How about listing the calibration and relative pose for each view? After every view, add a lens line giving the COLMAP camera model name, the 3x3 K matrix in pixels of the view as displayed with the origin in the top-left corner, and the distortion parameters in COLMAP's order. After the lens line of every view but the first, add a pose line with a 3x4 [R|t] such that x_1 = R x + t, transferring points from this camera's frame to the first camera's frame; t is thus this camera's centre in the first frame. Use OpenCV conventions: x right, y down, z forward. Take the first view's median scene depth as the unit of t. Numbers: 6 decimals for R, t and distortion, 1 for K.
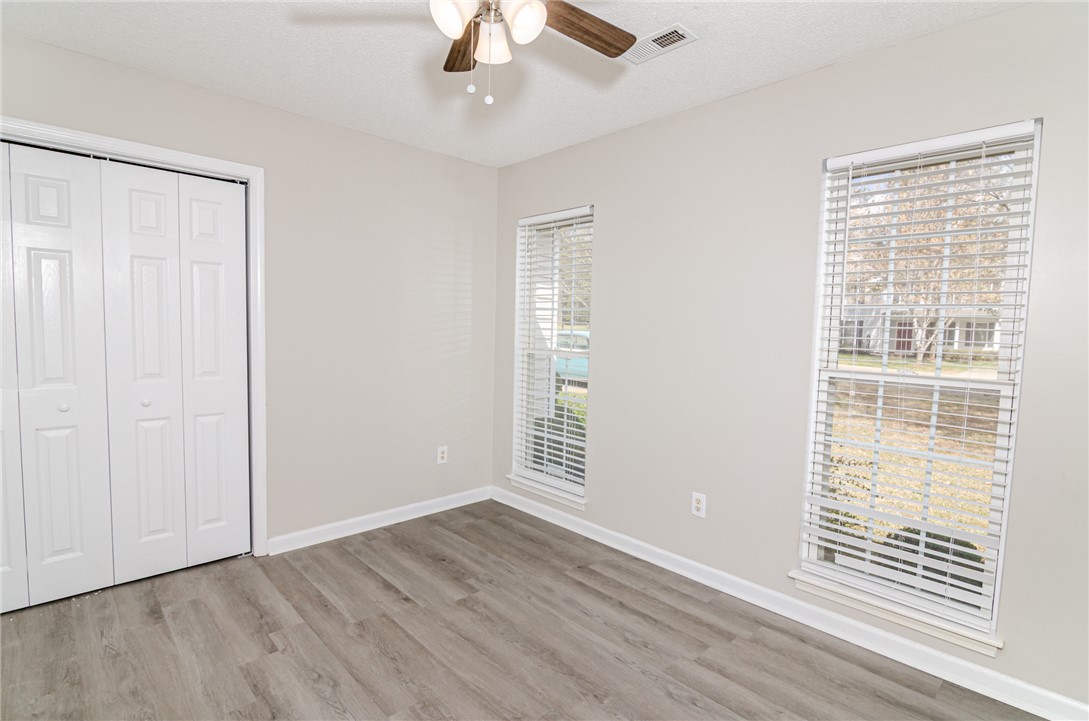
lens RADIAL K [[507.0, 0, 535.9], [0, 507.0, 359.0], [0, 0, 1]] dist [-0.003092, -0.000203]
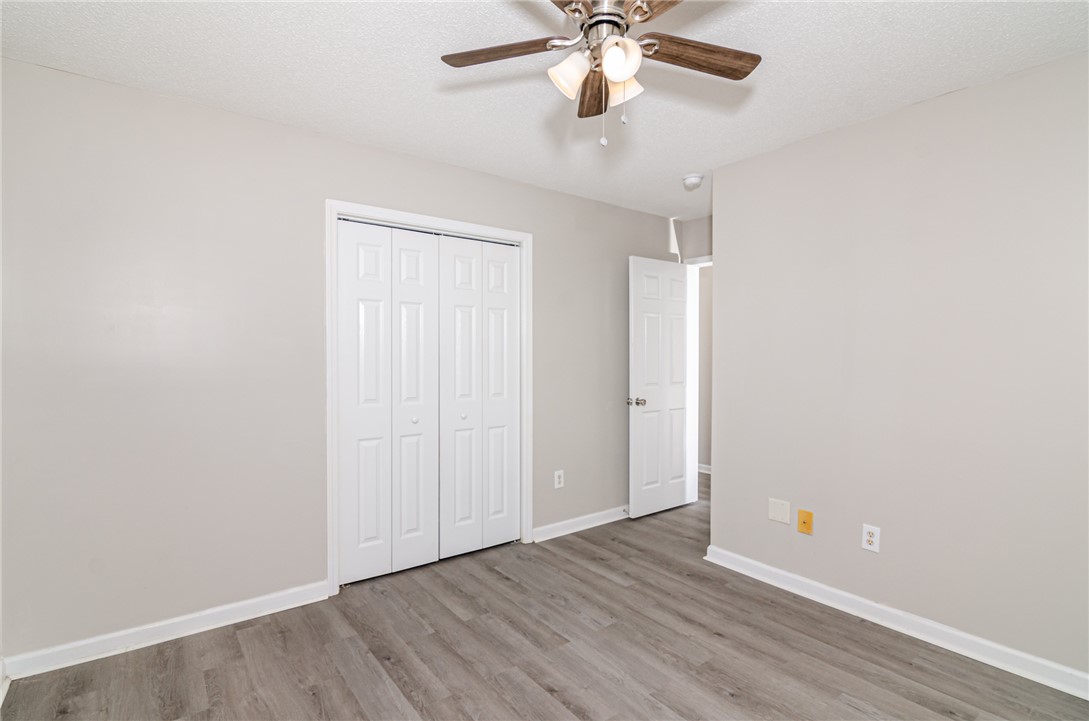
lens RADIAL K [[529.0, 0, 585.9], [0, 529.0, 354.3], [0, 0, 1]] dist [-0.007959, -0.001227]
pose [[0.997009, -0.025990, -0.072782, -0.094909], [0.021959, 0.998209, -0.055643, 0.002148], [0.074098, 0.053879, 0.995794, -0.092578]]
